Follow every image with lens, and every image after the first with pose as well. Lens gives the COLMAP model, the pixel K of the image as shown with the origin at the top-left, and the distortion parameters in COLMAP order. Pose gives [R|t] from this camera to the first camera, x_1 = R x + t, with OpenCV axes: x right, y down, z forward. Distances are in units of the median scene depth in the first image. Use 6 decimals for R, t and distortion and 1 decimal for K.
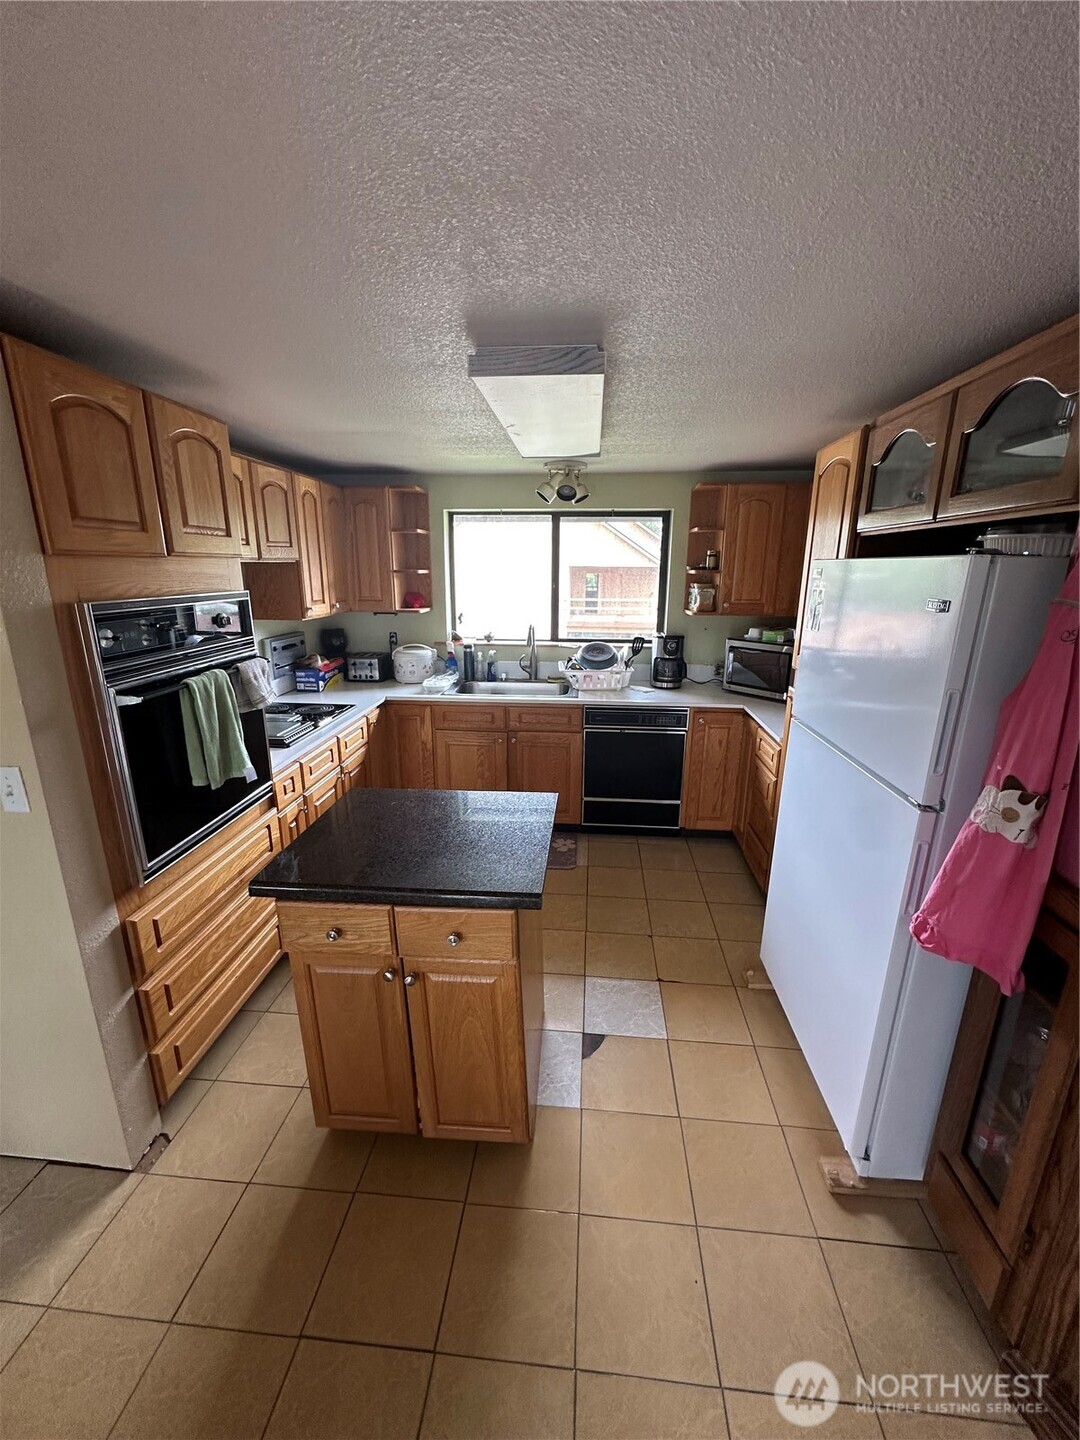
lens RADIAL K [[572.4, 0, 539.6], [0, 572.4, 719.9], [0, 0, 1]] dist [-0.001762, 0.000290]
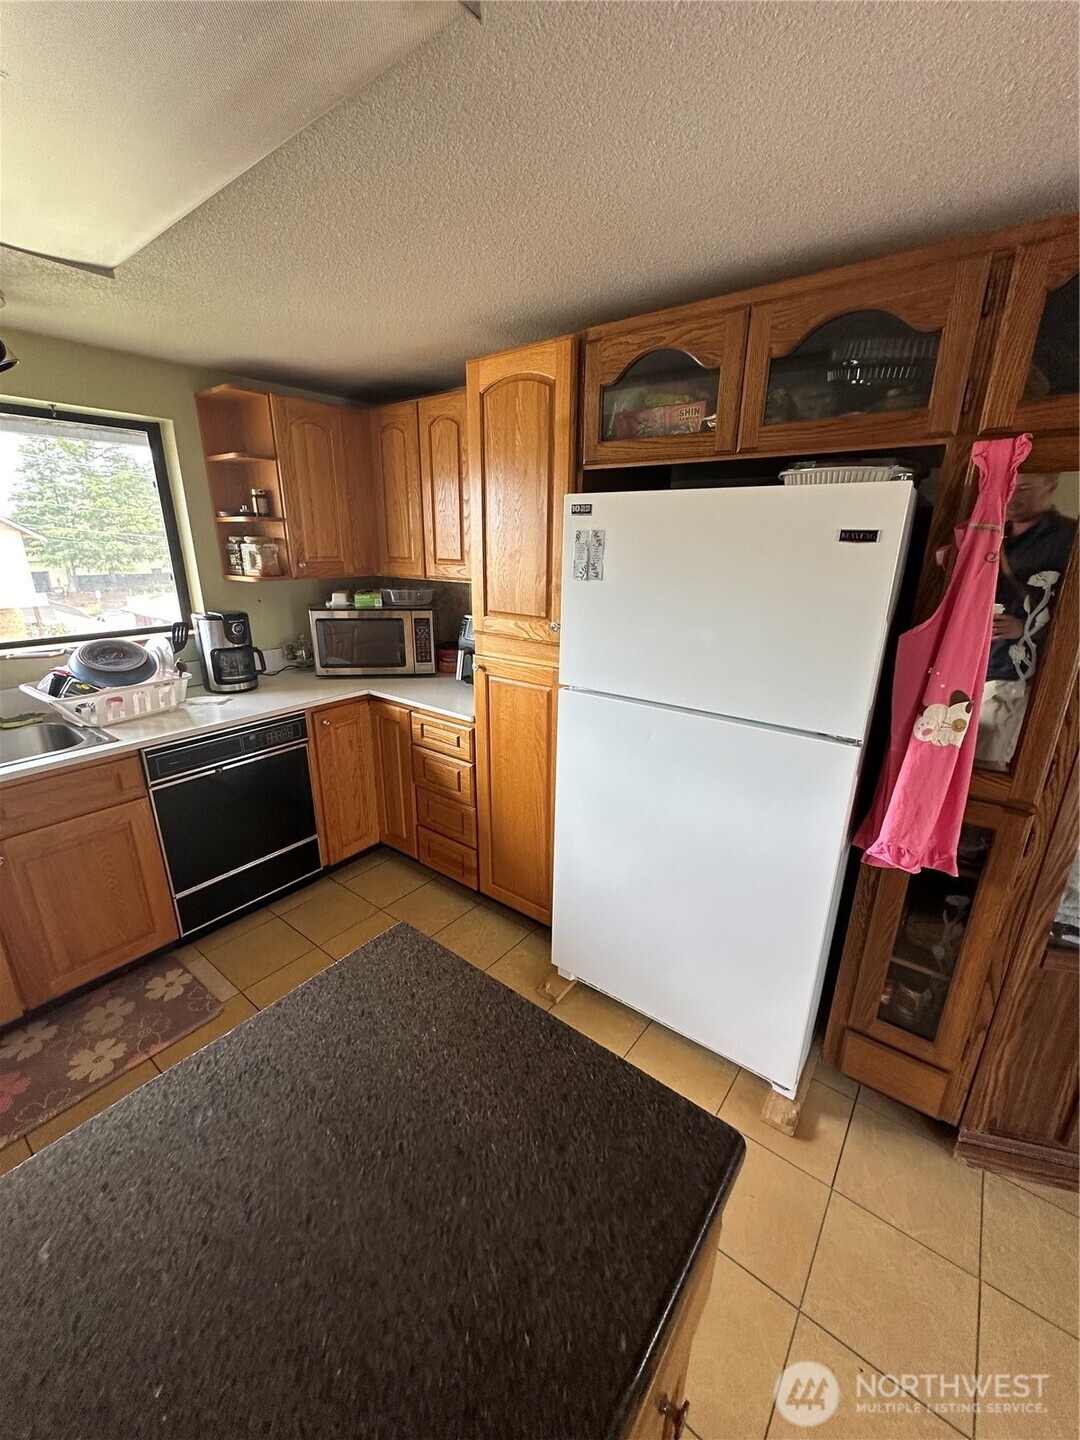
lens RADIAL K [[572.4, 0, 541.8], [0, 572.4, 719.5], [0, 0, 1]] dist [-0.001762, 0.000290]
pose [[0.536160, -0.257905, 0.803752, -0.155534], [0.212668, 0.962738, 0.167055, -0.063394], [-0.816887, 0.081364, 0.571030, 0.325728]]
